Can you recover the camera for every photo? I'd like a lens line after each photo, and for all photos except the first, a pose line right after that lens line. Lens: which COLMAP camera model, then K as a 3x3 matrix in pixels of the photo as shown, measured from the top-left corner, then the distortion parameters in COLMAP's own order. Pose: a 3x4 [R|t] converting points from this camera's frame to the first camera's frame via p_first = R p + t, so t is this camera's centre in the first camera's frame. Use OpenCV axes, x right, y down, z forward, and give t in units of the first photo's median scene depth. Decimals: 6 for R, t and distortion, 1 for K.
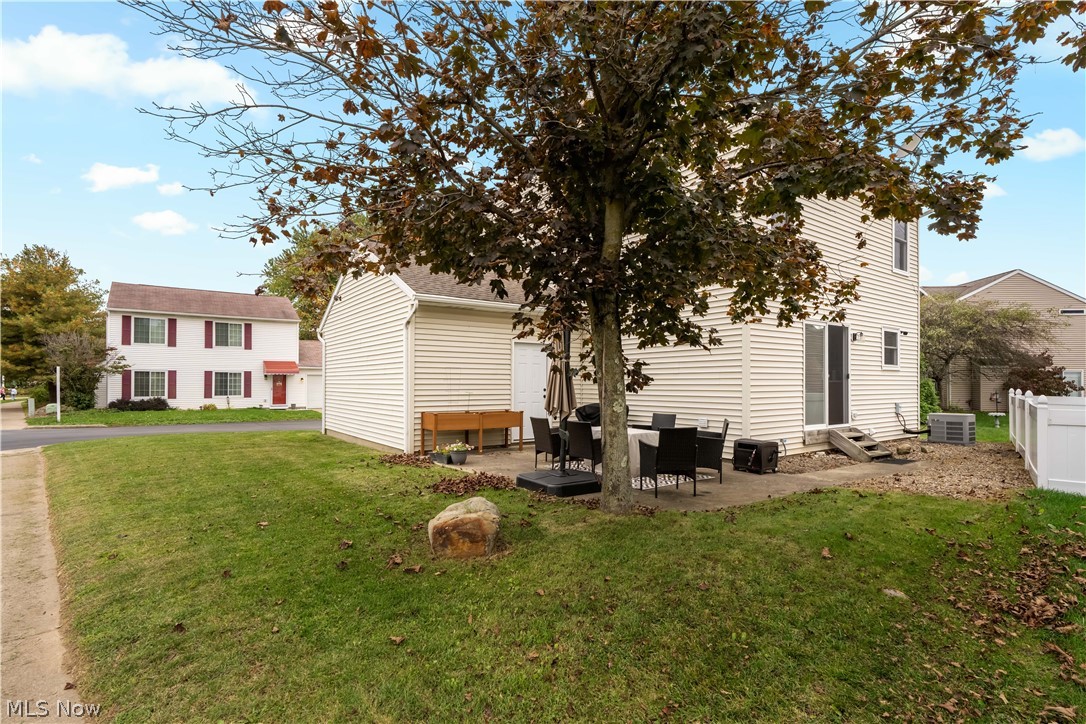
lens RADIAL K [[531.4, 0, 543.4], [0, 531.4, 372.1], [0, 0, 1]] dist [0.001615, 0.000582]
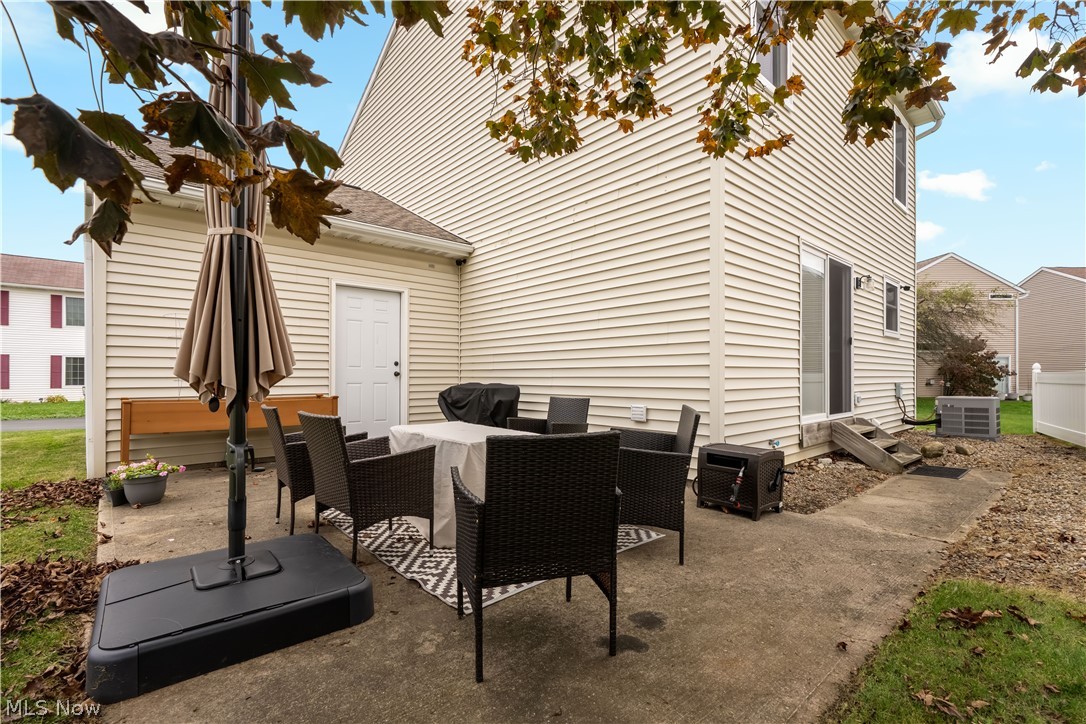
lens RADIAL K [[492.2, 0, 542.4], [0, 492.2, 367.0], [0, 0, 1]] dist [-0.000720, 0.000111]
pose [[0.995044, -0.000988, 0.099432, 0.125588], [0.000784, 0.999998, 0.002094, 0.038537], [-0.099433, -0.002006, 0.995042, 0.420687]]
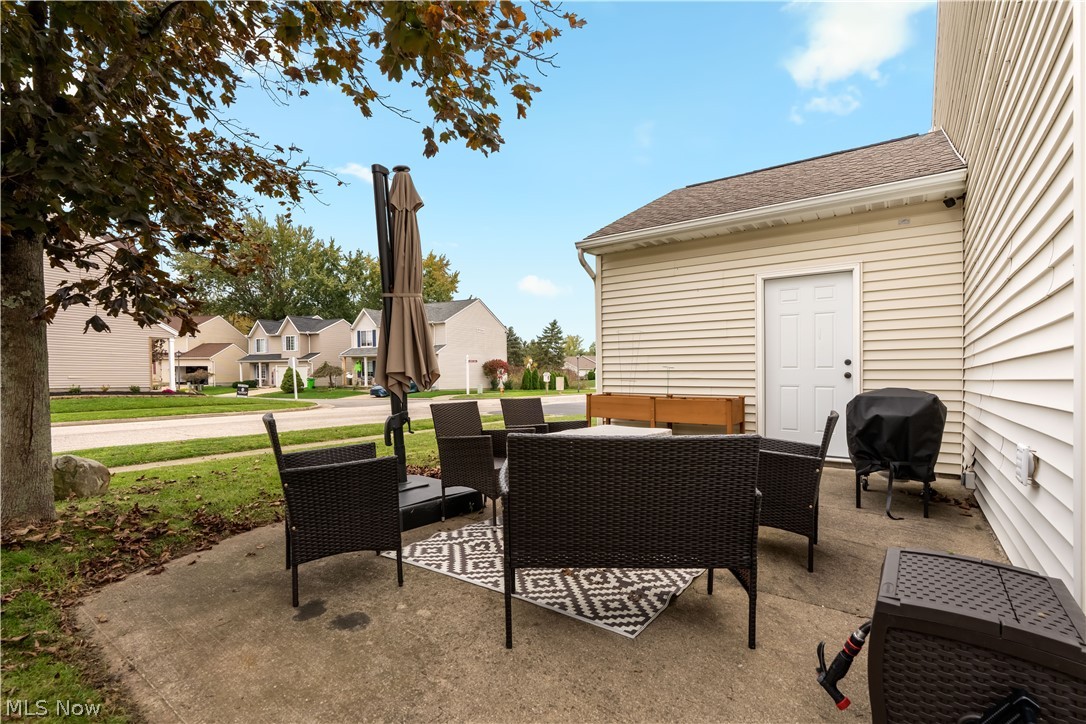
lens RADIAL K [[492.2, 0, 532.0], [0, 492.2, 381.2], [0, 0, 1]] dist [-0.000720, 0.000111]
pose [[0.294226, 0.004895, -0.955723, 0.381620], [0.017010, 0.999802, 0.010358, 0.043892], [0.955584, -0.019305, 0.294085, 0.615769]]
